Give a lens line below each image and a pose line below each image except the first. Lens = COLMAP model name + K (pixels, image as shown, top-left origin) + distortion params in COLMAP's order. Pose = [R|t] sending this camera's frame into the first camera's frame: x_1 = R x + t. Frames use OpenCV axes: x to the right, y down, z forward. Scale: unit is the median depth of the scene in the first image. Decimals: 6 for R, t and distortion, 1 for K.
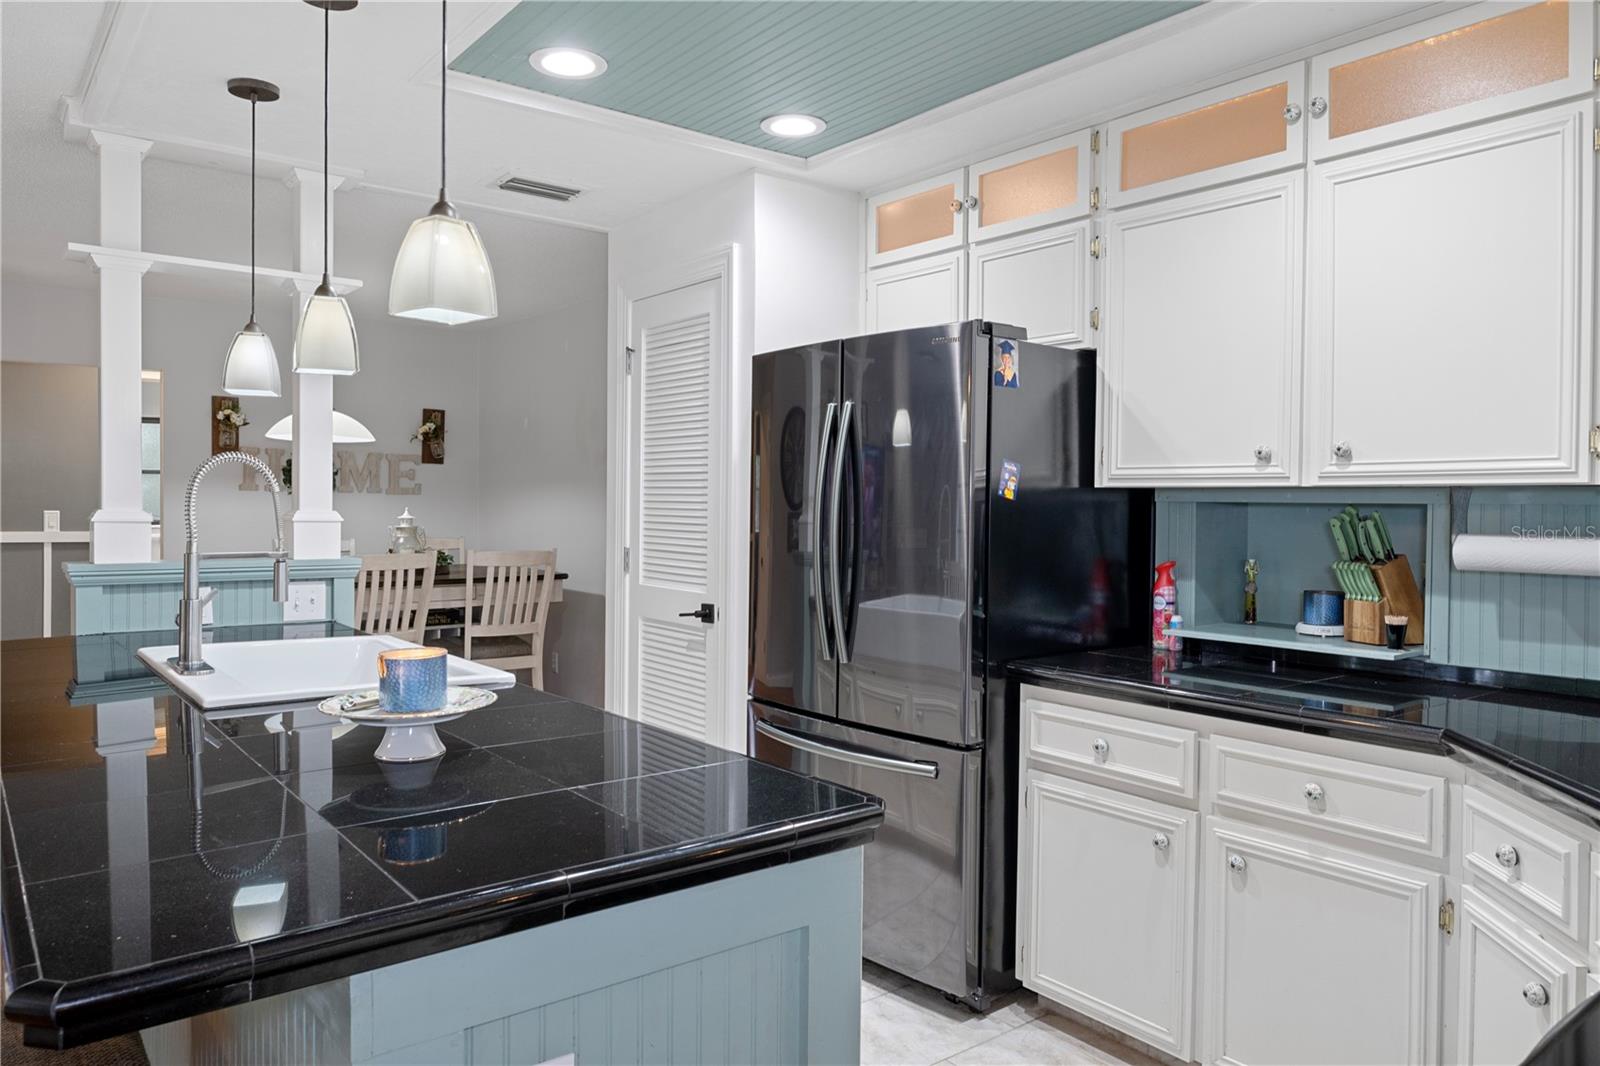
lens RADIAL K [[1086.3, 0, 796.7], [0, 1086.3, 526.9], [0, 0, 1]] dist [0.002075, -0.000411]
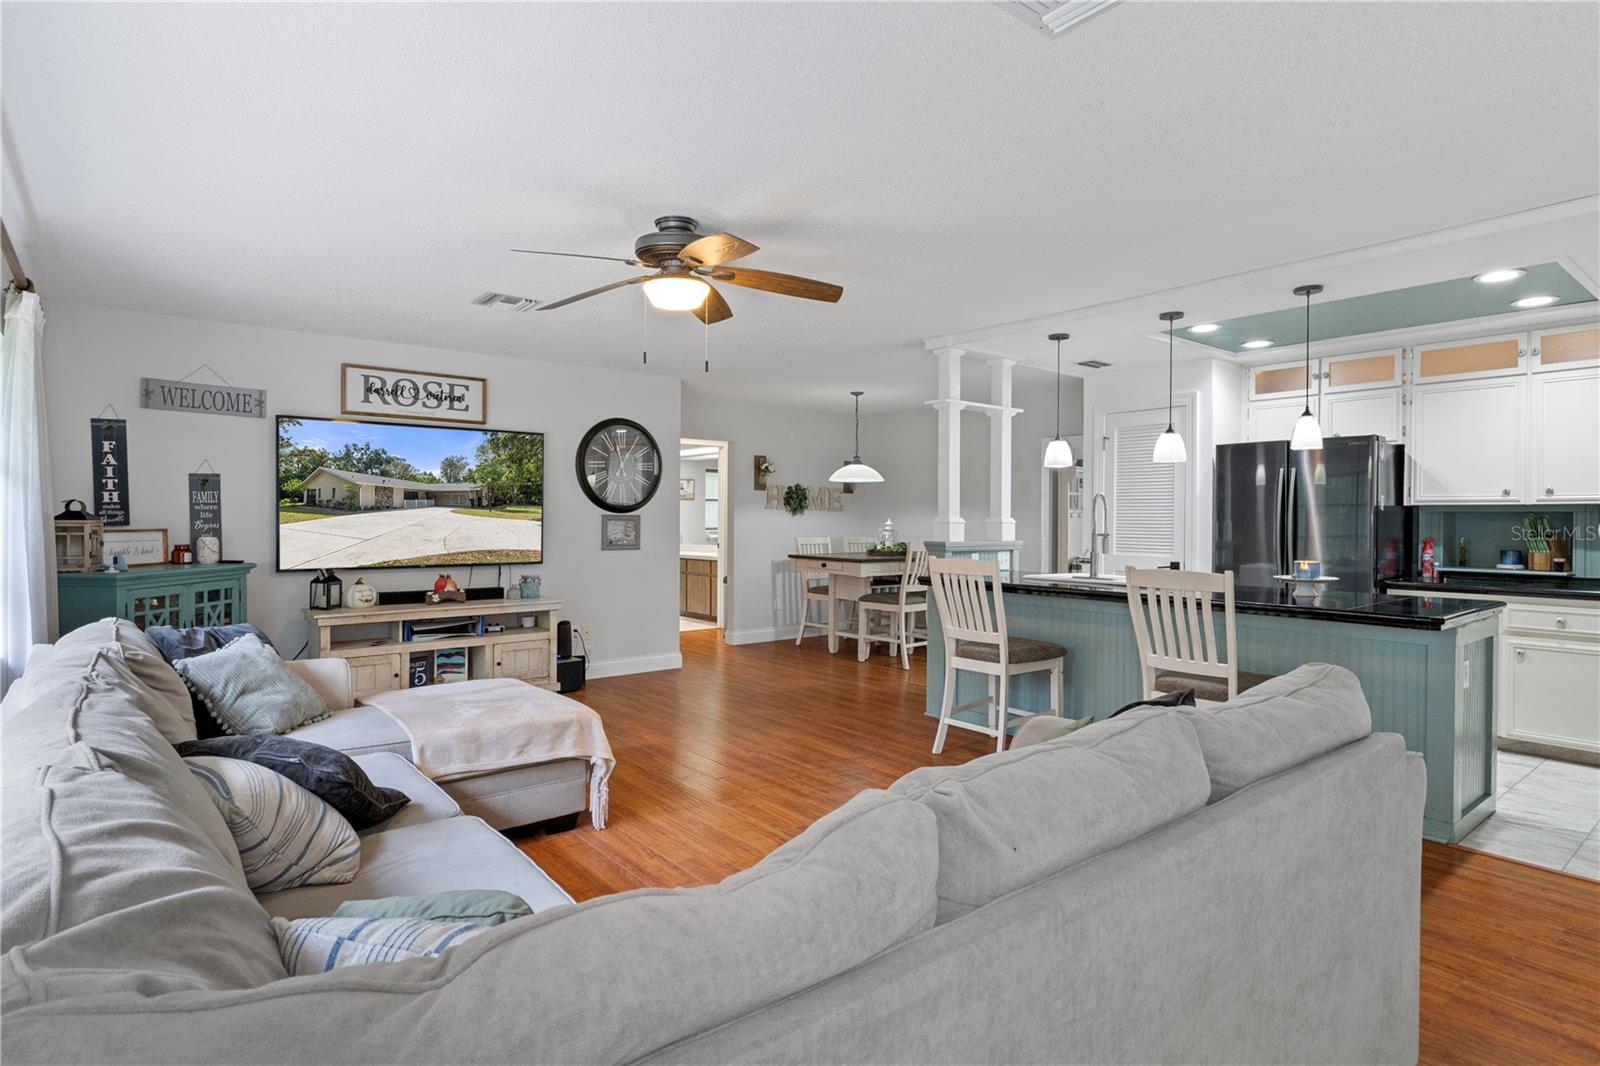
lens RADIAL K [[834.5, 0, 799.4], [0, 834.5, 530.7], [0, 0, 1]] dist [0.003252, 0.000603]
pose [[0.999907, -0.004588, 0.012814, -1.017214], [0.004682, 0.999962, -0.007326, 0.023585], [-0.012780, 0.007385, 0.999891, -0.733621]]
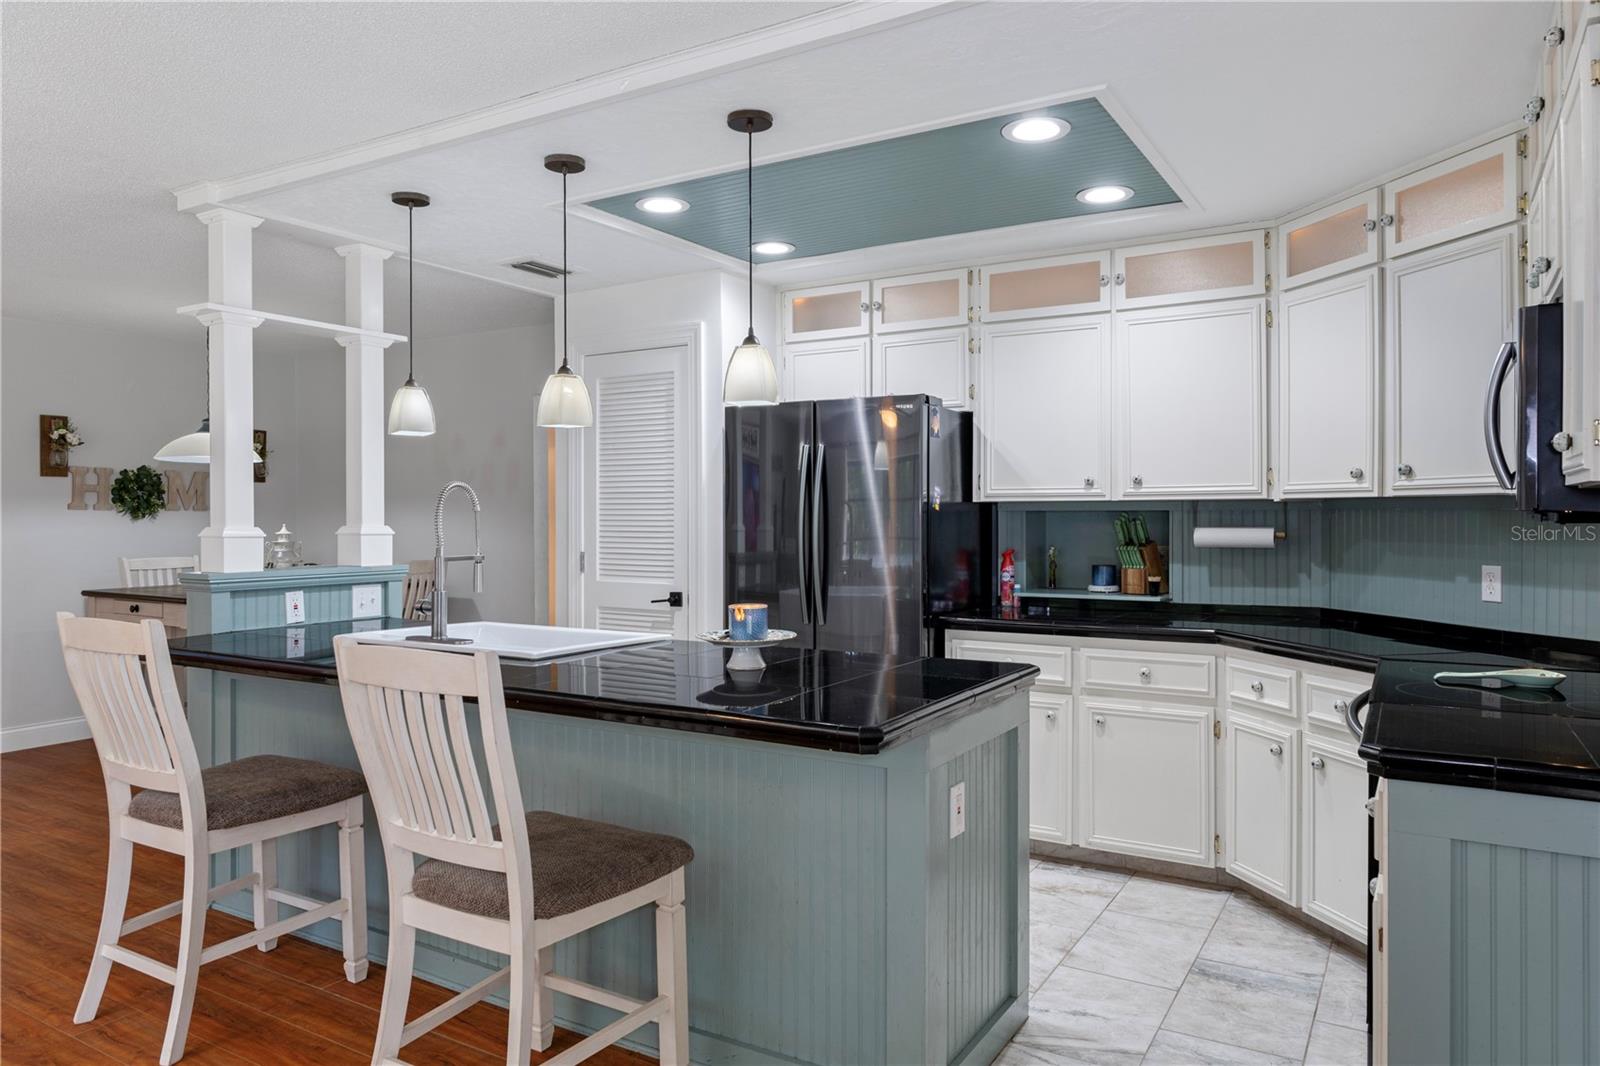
lens RADIAL K [[1055.1, 0, 800.0], [0, 1055.1, 533.0], [0, 0, 1]] dist [0.002010, 0.000426]
pose [[0.935564, -0.018122, 0.352691, -0.483838], [0.019685, 0.999806, -0.000846, 0.003981], [-0.352607, 0.007734, 0.935740, -0.309421]]
